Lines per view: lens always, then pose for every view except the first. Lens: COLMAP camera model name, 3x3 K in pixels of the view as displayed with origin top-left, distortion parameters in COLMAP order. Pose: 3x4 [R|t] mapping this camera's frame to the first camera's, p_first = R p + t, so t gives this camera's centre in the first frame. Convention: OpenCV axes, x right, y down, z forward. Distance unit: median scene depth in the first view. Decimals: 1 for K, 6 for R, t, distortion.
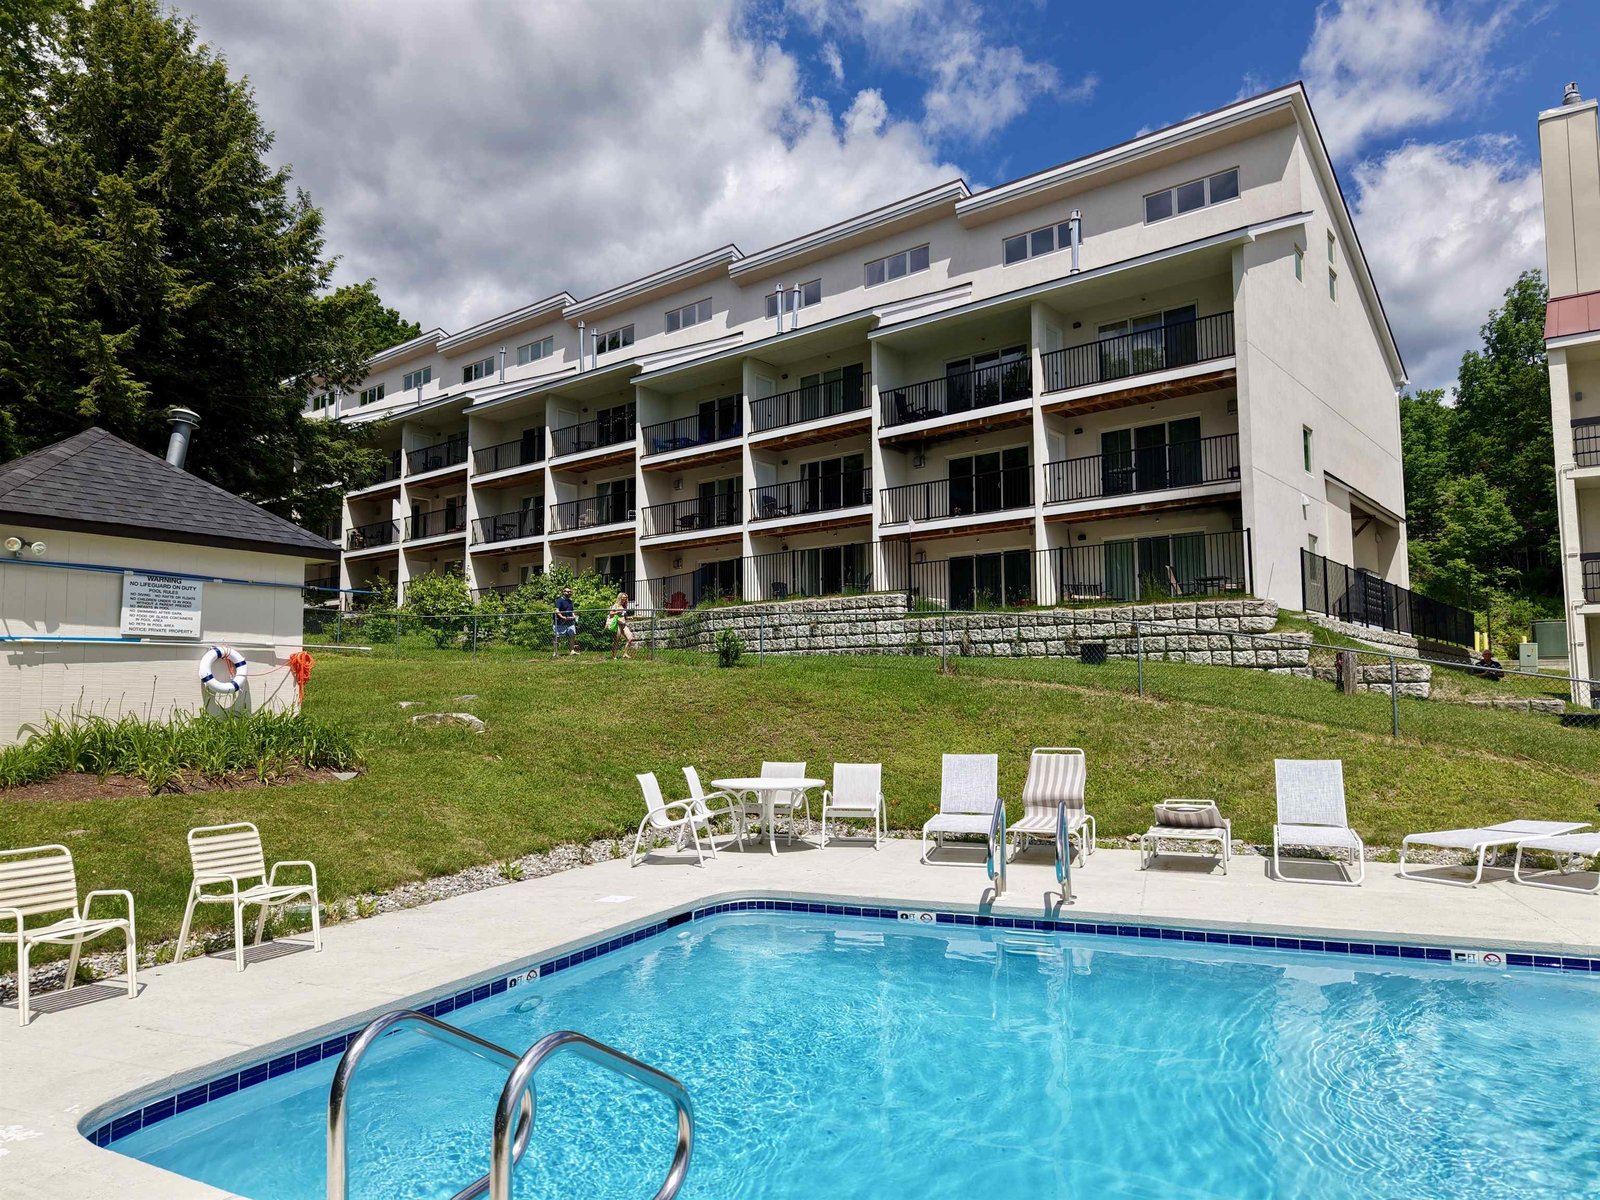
lens RADIAL K [[1074.2, 0, 800.0], [0, 1074.2, 600.0], [0, 0, 1]] dist [0.027349, -0.023432]
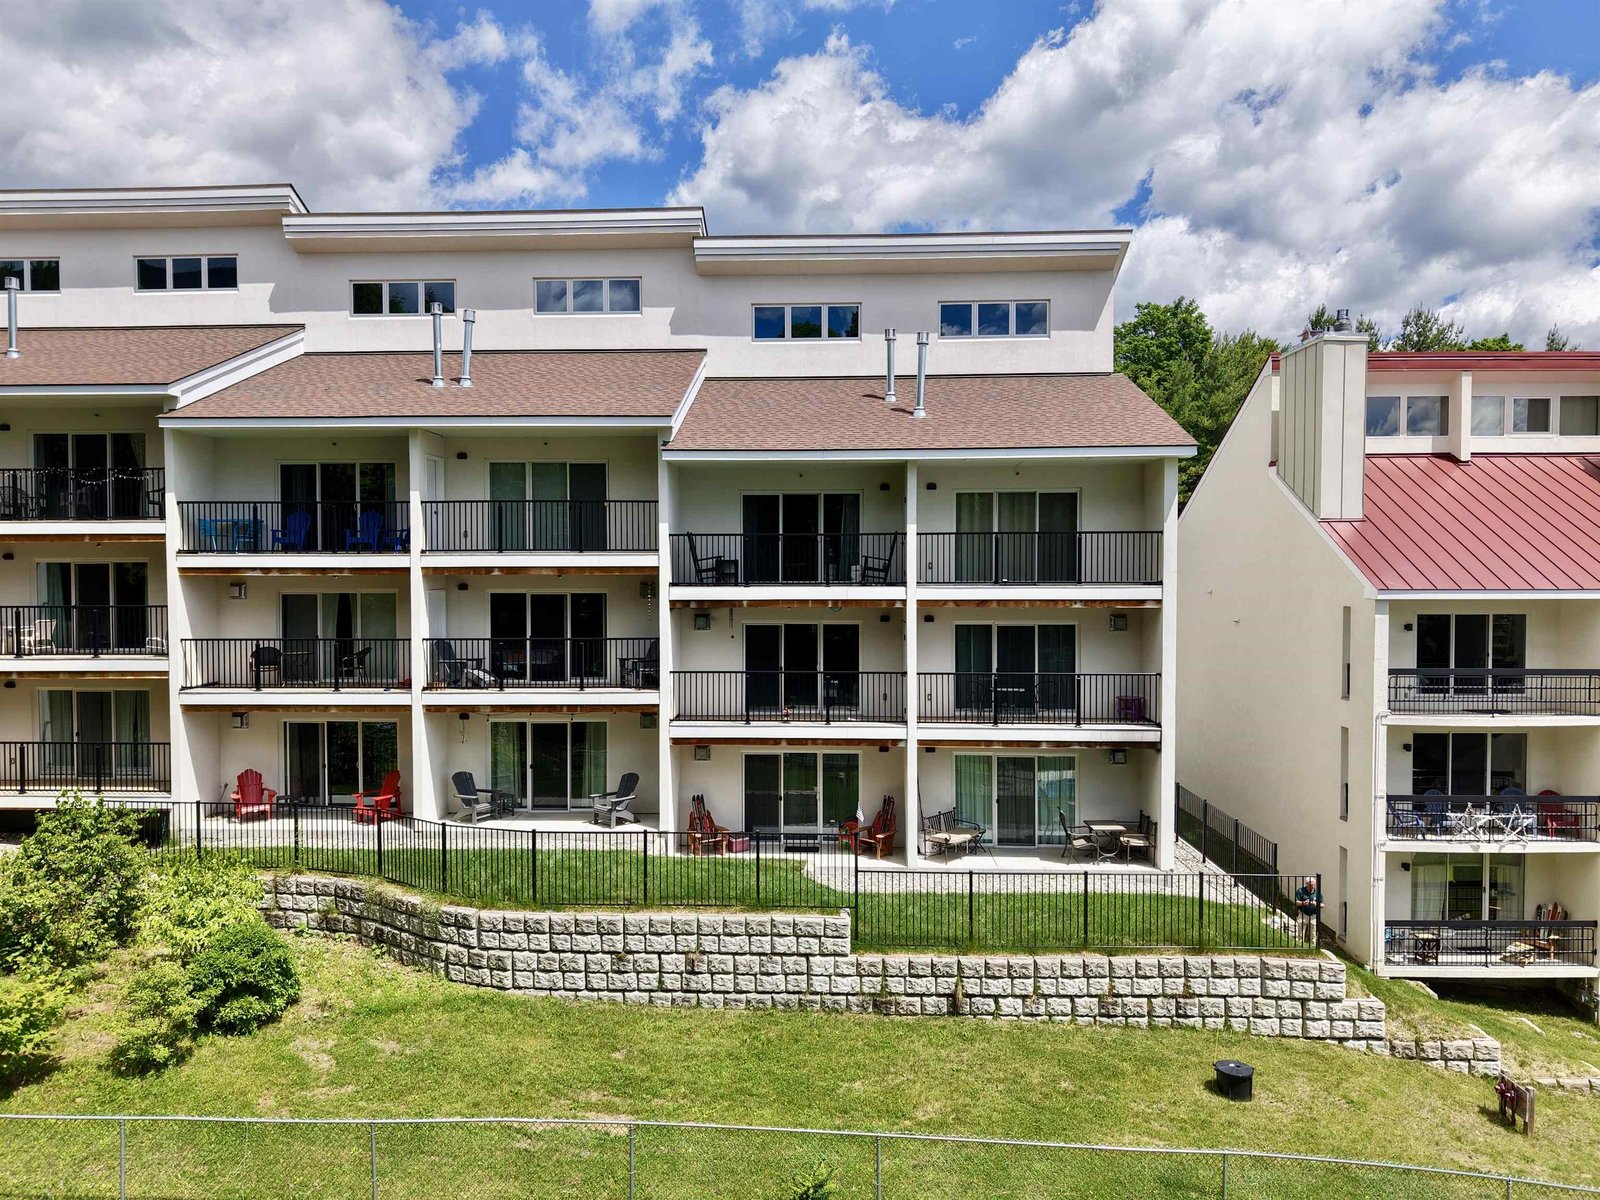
lens RADIAL K [[1074.2, 0, 800.0], [0, 1074.2, 600.0], [0, 0, 1]] dist [0.027349, -0.023432]
pose [[0.797258, -0.014147, 0.603473, -0.381935], [-0.058267, 0.993254, 0.100261, -0.303383], [-0.600820, -0.115096, 0.791055, 0.512902]]
